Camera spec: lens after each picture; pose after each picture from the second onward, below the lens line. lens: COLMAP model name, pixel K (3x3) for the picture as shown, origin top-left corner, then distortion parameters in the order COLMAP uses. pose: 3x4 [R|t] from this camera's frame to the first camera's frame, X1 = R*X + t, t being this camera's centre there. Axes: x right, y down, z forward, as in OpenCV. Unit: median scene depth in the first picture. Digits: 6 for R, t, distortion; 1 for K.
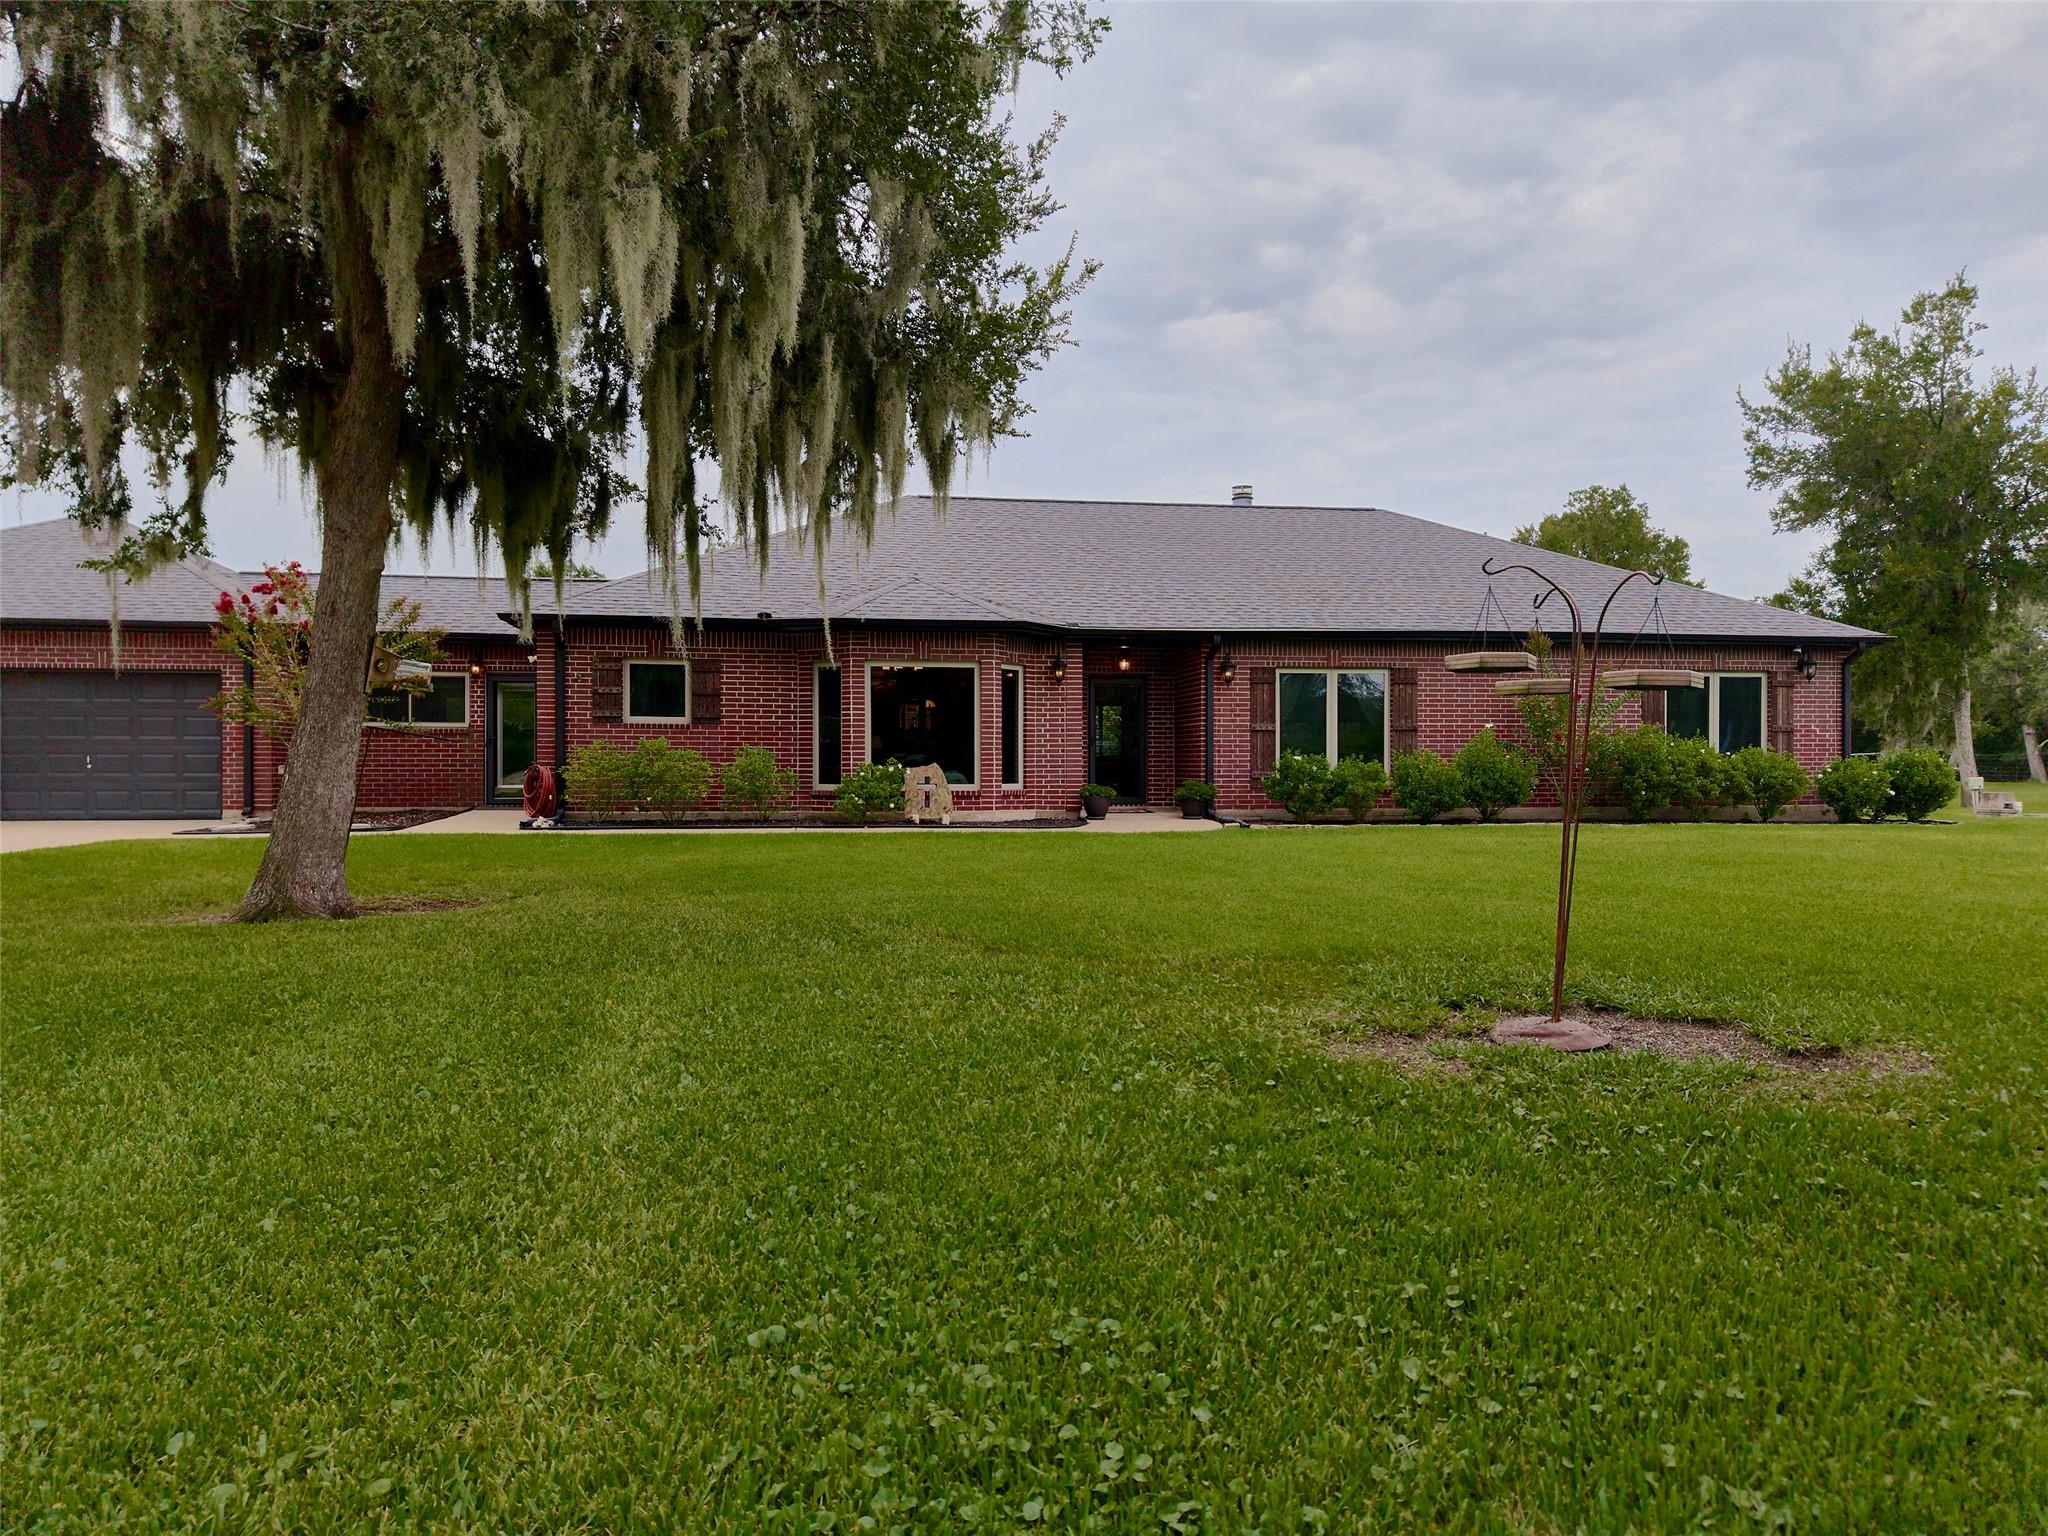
lens RADIAL K [[1431.9, 0, 1024.0], [0, 1431.9, 768.0], [0, 0, 1]] dist [0.004499, 0.002668]
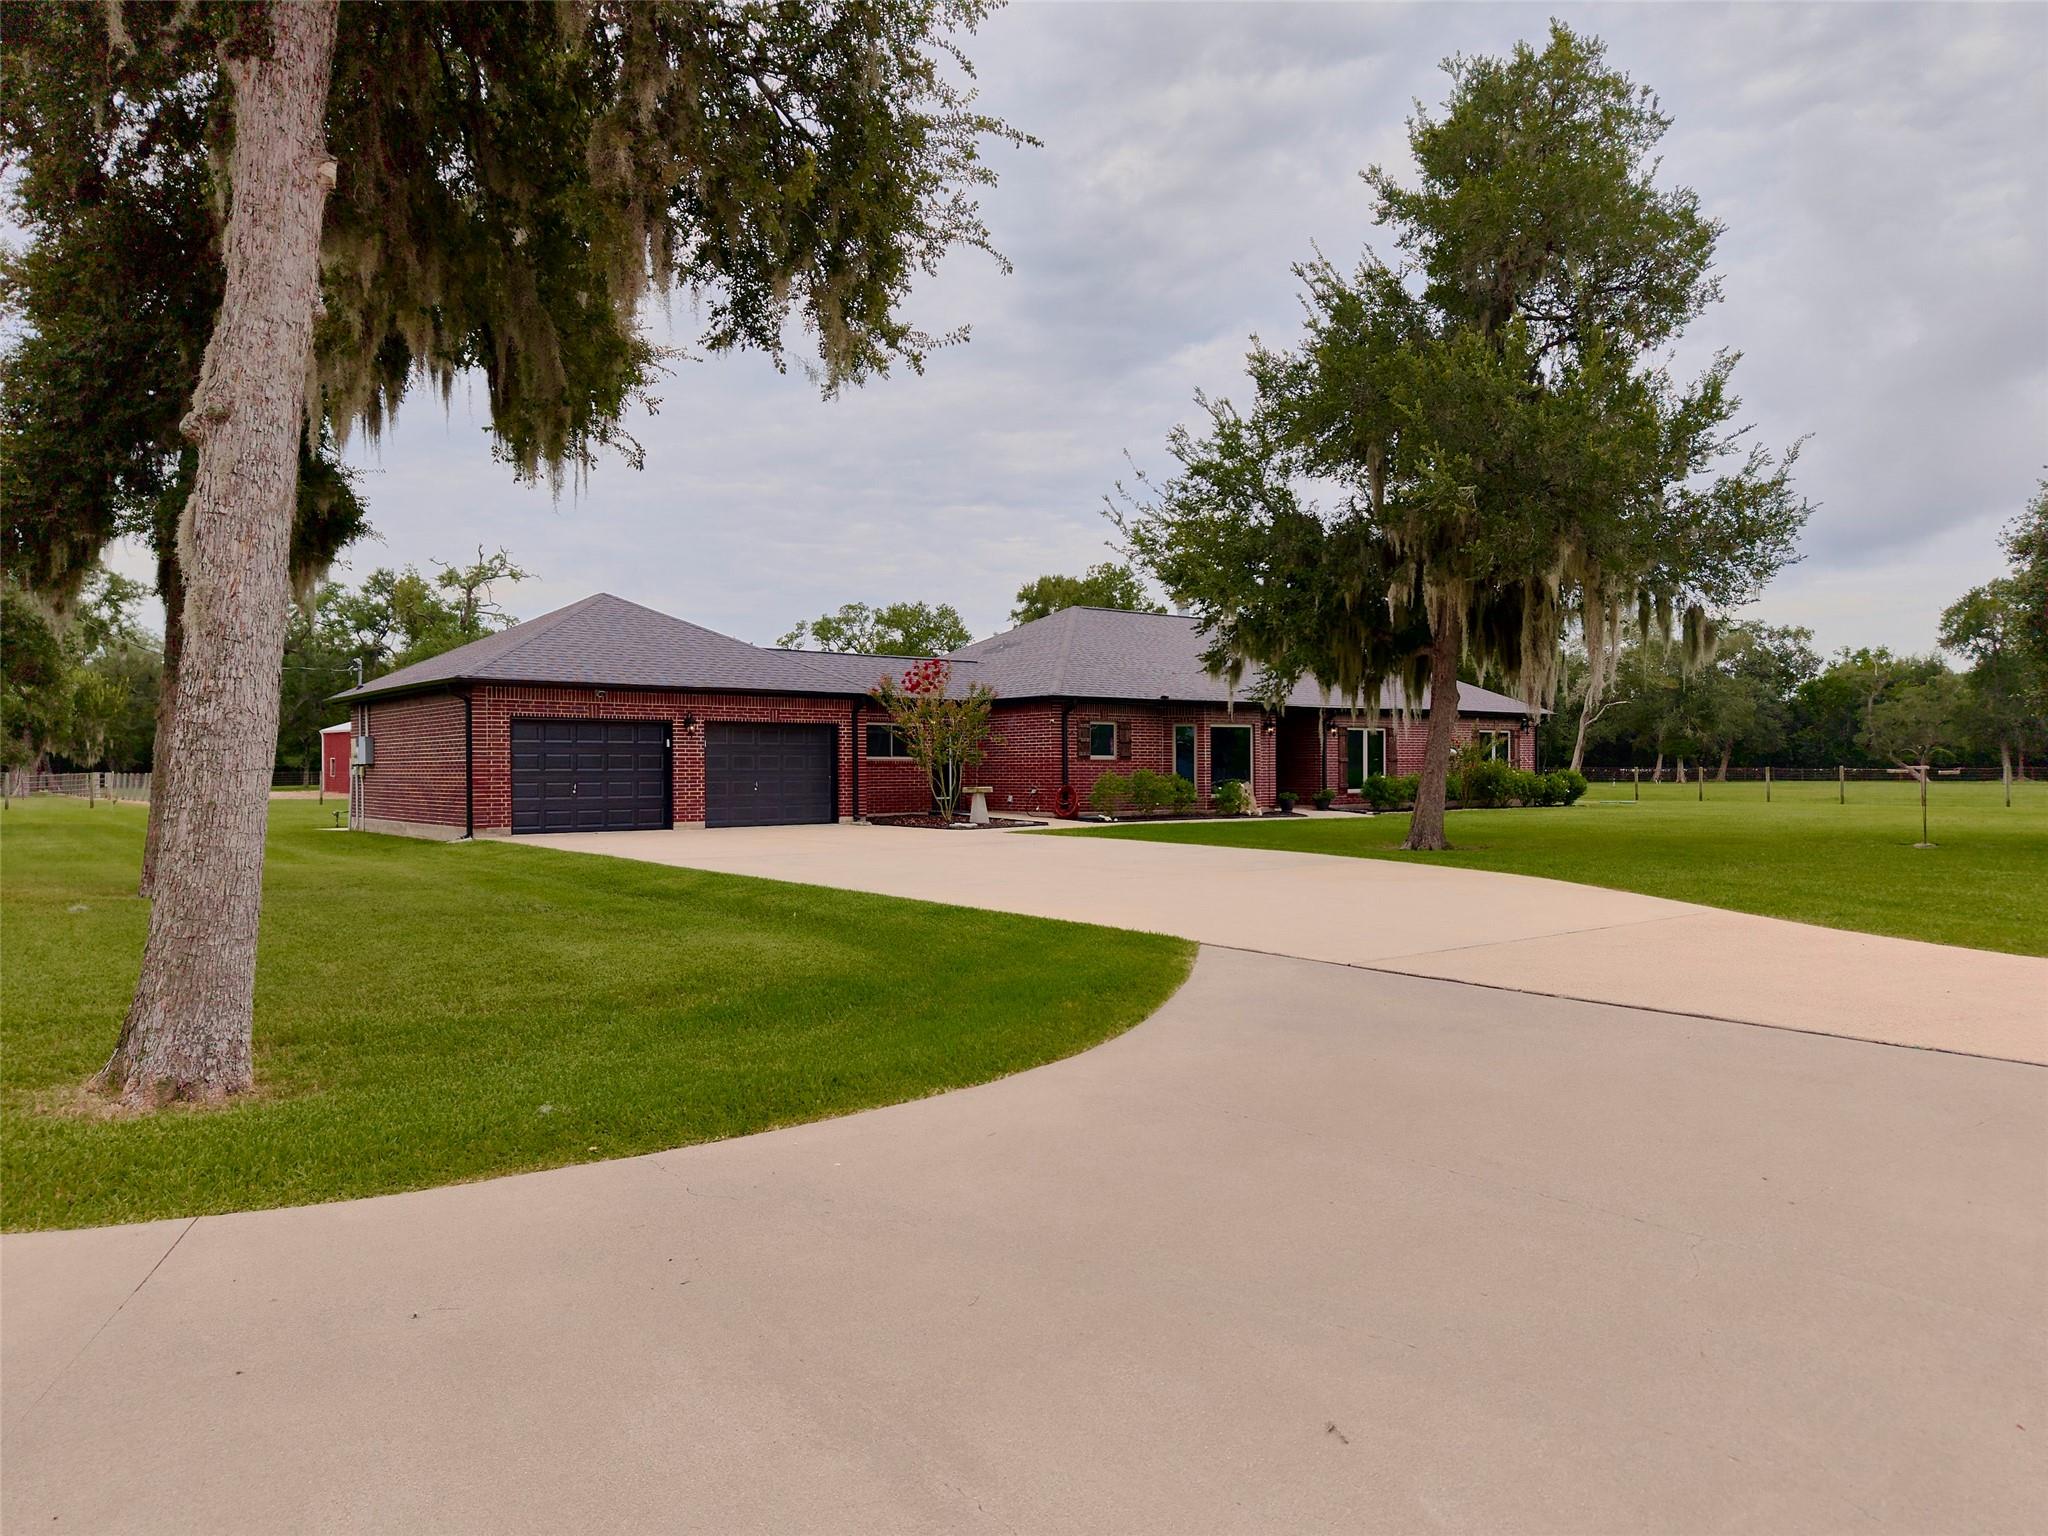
lens RADIAL K [[1431.9, 0, 1024.0], [0, 1431.9, 768.0], [0, 0, 1]] dist [0.004499, 0.002668]
pose [[0.865196, -0.006226, 0.501395, -1.094779], [0.013851, 0.999838, -0.011485, -0.003787], [-0.501242, 0.016881, 0.865142, -0.359038]]
